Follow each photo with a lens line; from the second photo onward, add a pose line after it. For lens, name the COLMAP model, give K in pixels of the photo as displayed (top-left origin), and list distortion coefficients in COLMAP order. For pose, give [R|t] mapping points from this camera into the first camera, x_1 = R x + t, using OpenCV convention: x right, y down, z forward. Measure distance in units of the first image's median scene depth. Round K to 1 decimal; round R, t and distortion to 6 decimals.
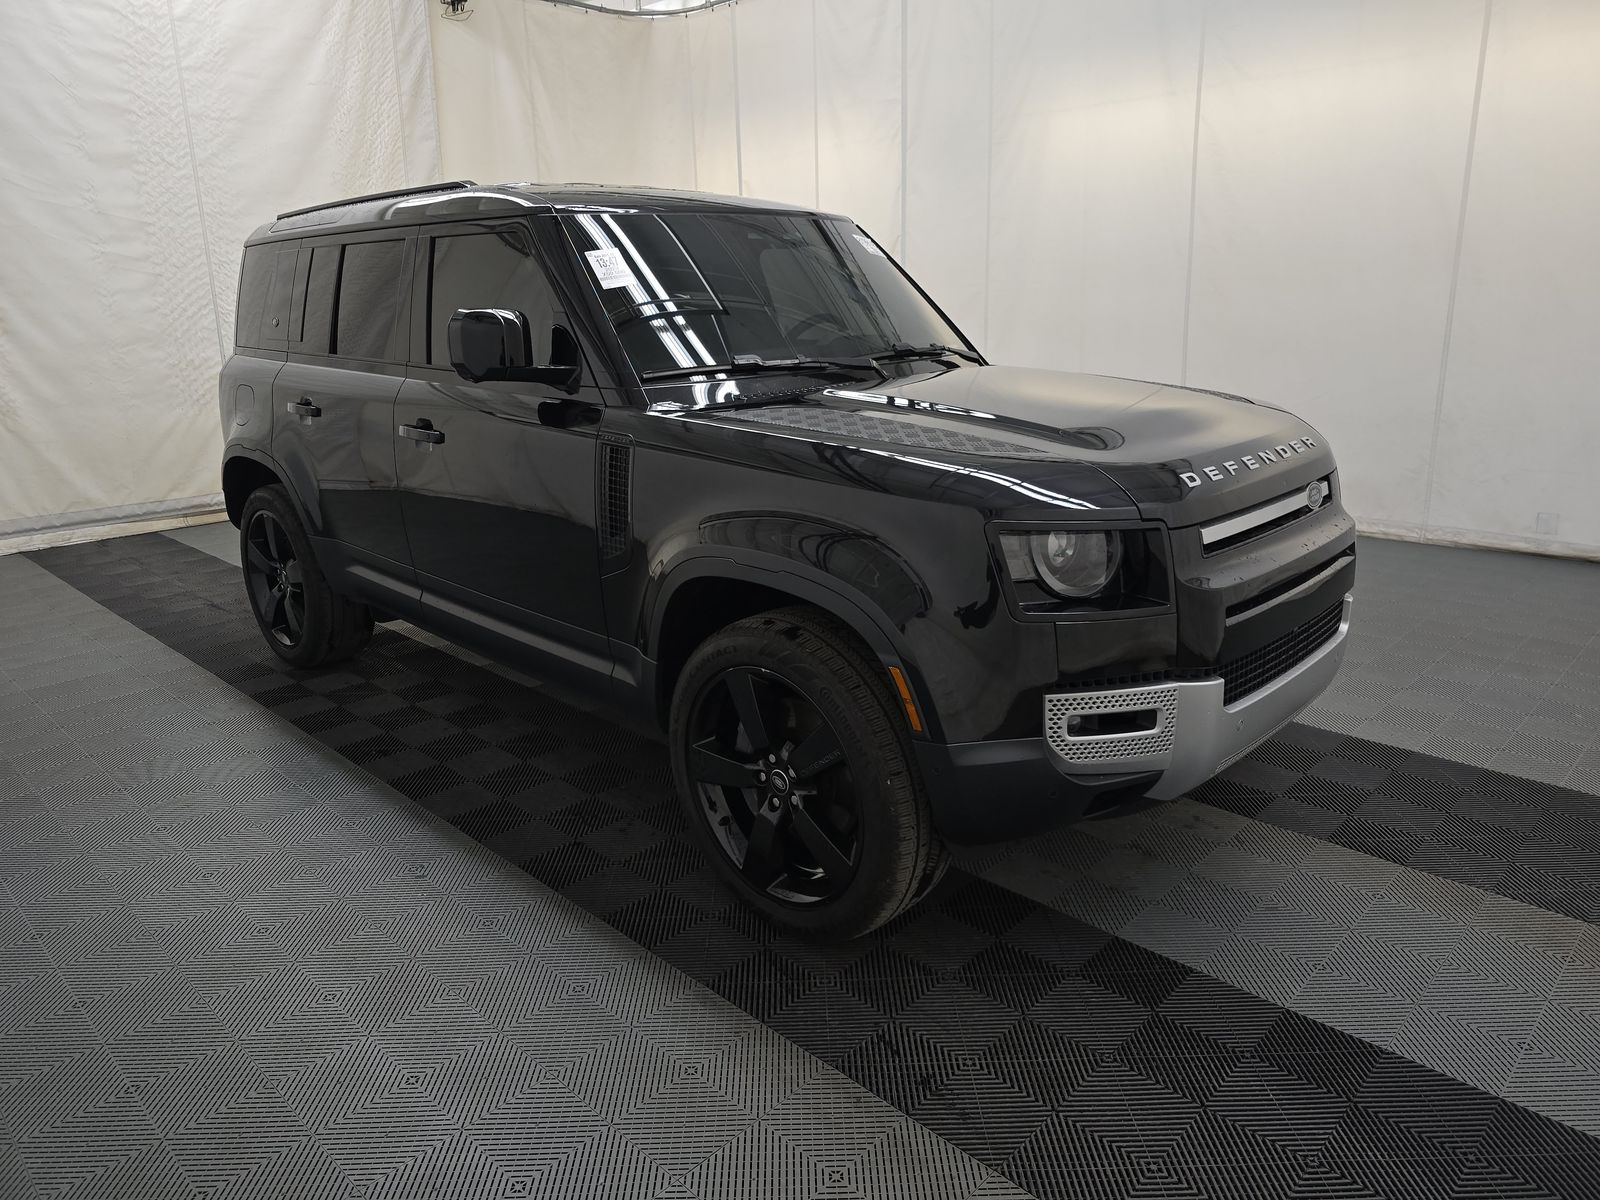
lens RADIAL K [[1058.8, 0, 802.8], [0, 1058.8, 608.0], [0, 0, 1]] dist [-0.005029, -0.015309]
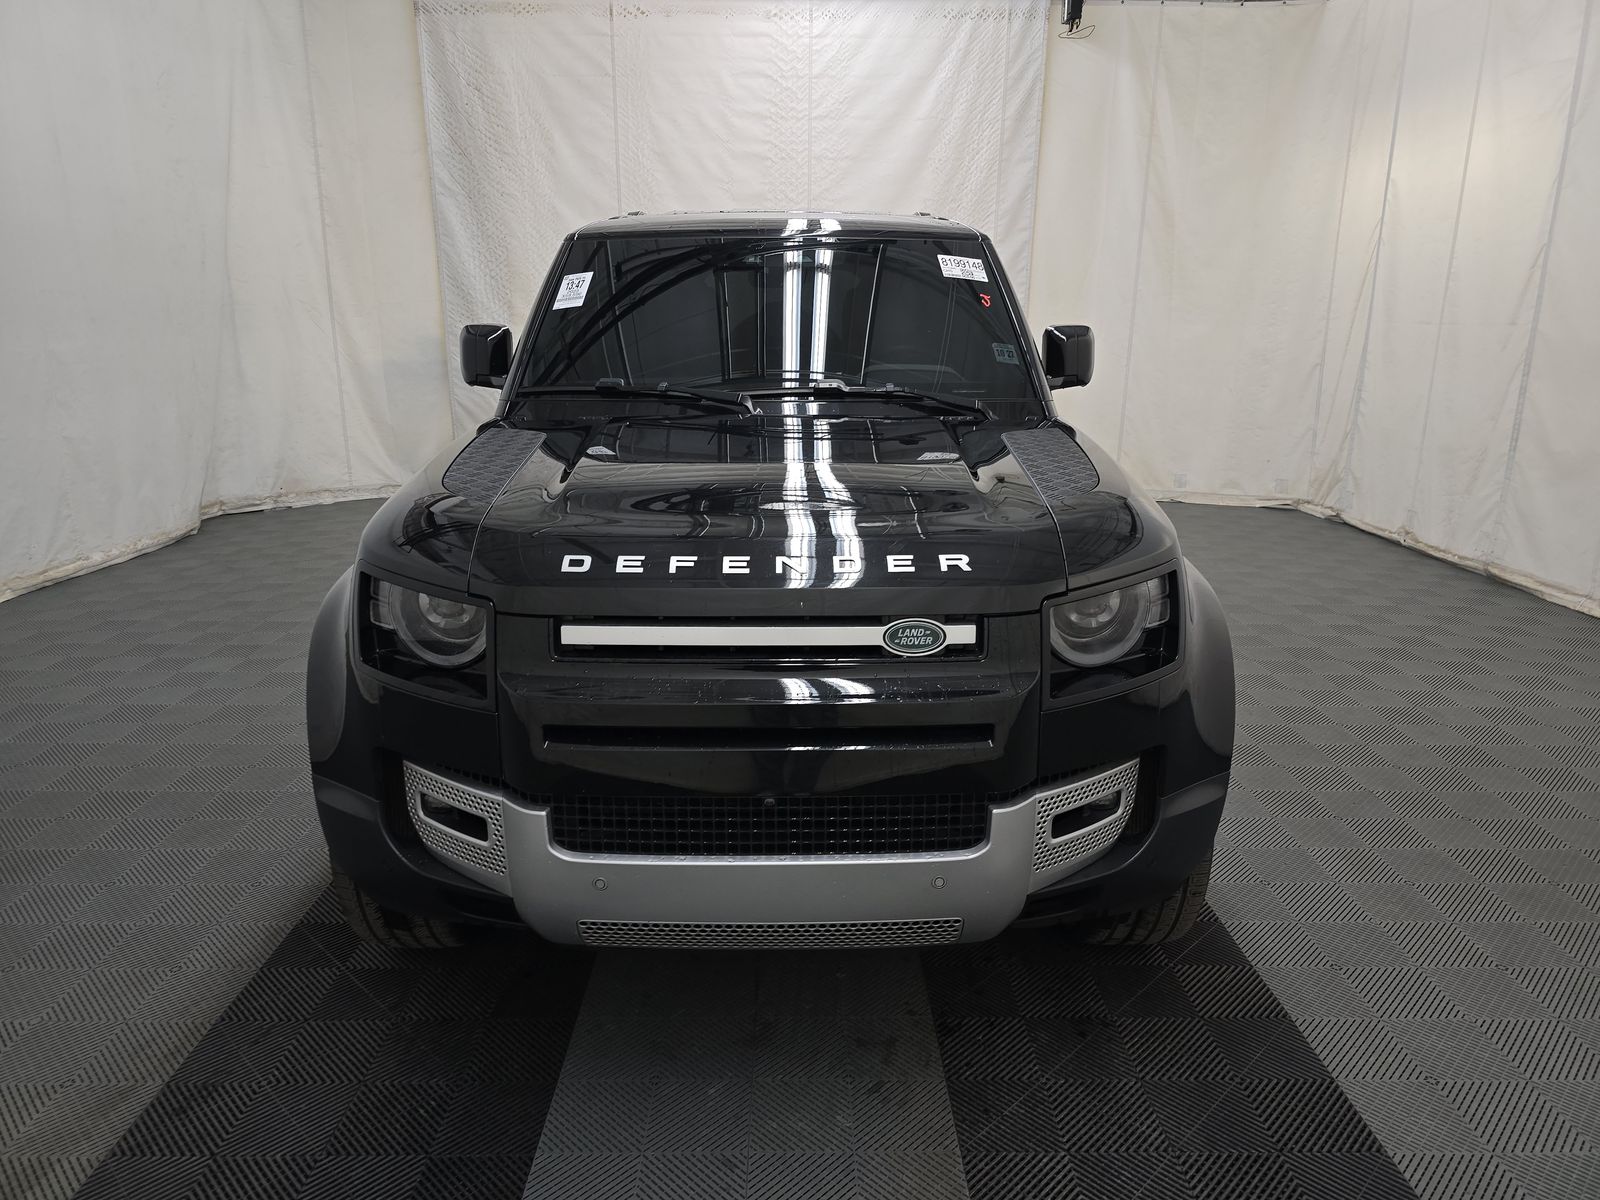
lens RADIAL K [[1058.8, 0, 802.8], [0, 1058.8, 608.0], [0, 0, 1]] dist [-0.005029, -0.015309]
pose [[0.697676, 0.204264, -0.686676, 0.327378], [-0.214462, 0.974085, 0.071861, -0.055654], [0.683560, 0.097130, 0.723403, 0.174649]]
